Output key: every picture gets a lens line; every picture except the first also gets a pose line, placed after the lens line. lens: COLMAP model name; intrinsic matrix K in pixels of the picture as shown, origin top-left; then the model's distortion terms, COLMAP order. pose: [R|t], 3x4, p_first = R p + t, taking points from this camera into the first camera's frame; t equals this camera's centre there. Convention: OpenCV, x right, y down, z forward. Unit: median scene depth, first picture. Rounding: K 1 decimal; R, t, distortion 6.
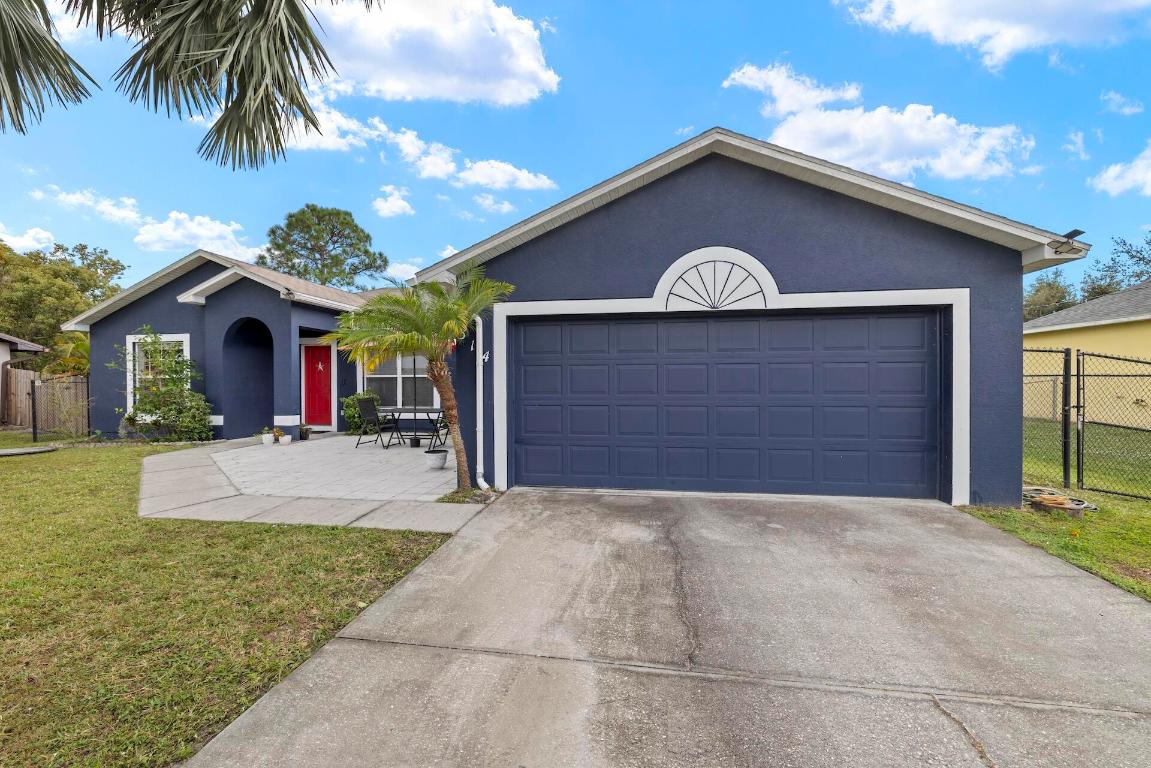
lens RADIAL K [[495.6, 0, 574.7], [0, 495.6, 381.2], [0, 0, 1]] dist [0.007441, -0.000202]
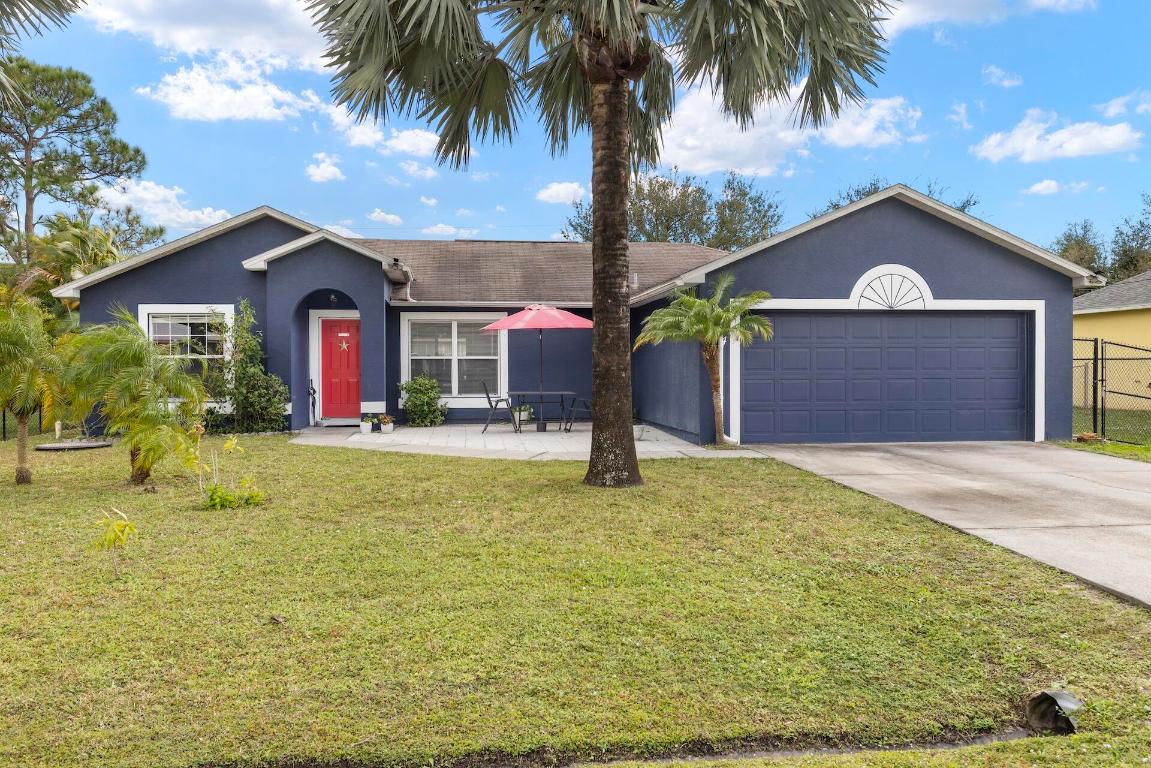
lens RADIAL K [[969.9, 0, 574.8], [0, 969.9, 383.1], [0, 0, 1]] dist [0.010217, 0.007790]
pose [[0.959233, -0.001931, 0.282609, -1.229621], [-0.000125, 0.999974, 0.007256, 0.040163], [-0.282615, -0.006996, 0.959208, -1.250222]]
